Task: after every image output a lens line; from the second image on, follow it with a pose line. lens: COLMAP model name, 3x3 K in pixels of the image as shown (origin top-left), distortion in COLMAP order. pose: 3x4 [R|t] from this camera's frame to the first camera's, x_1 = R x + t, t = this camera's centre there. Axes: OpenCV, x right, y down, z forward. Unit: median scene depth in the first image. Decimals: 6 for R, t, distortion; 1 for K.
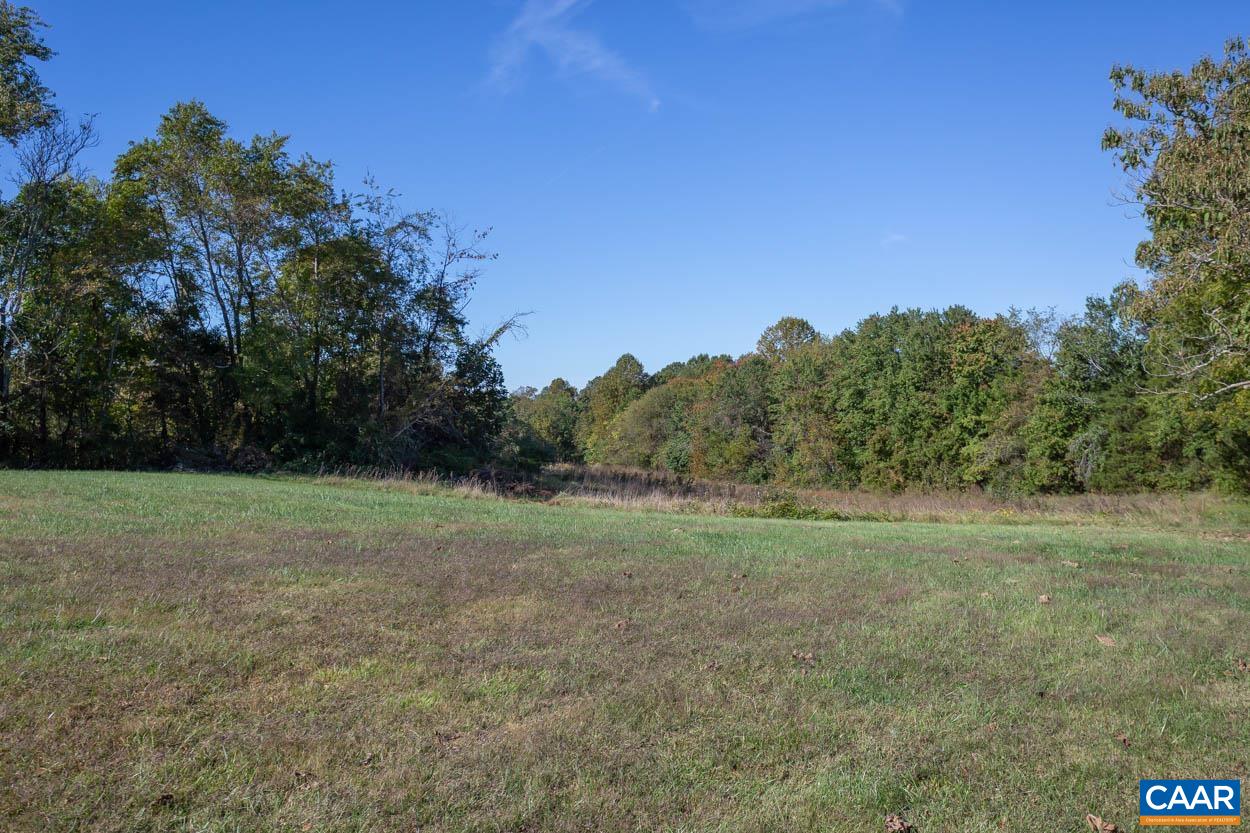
lens RADIAL K [[1073.0, 0, 626.2], [0, 1073.0, 414.6], [0, 0, 1]] dist [-0.042269, -0.003869]
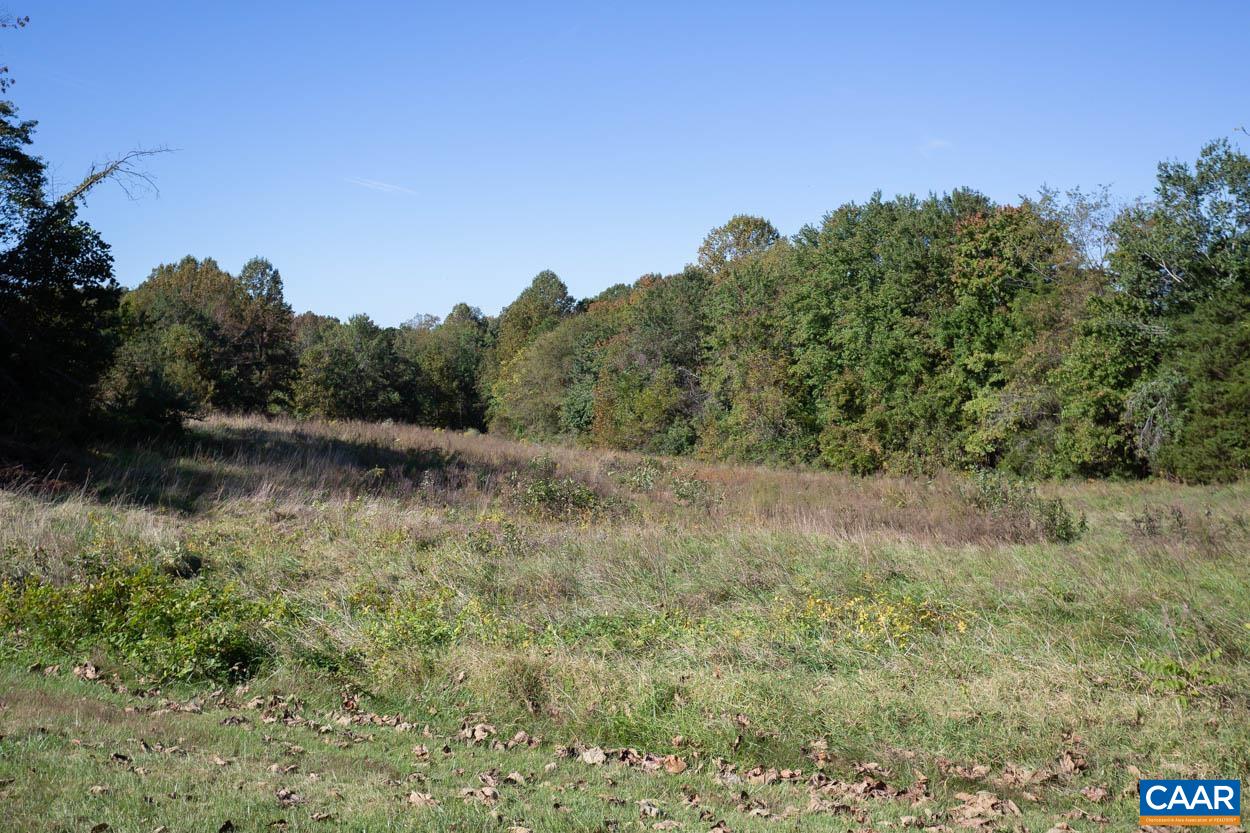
lens RADIAL K [[1350.4, 0, 628.3], [0, 1350.4, 377.9], [0, 0, 1]] dist [-0.016323, 0.000000]
pose [[0.999388, 0.013171, 0.032418, 0.075602], [-0.013695, 0.999778, 0.016003, 0.005265], [-0.032200, -0.016438, 0.999346, 0.168890]]
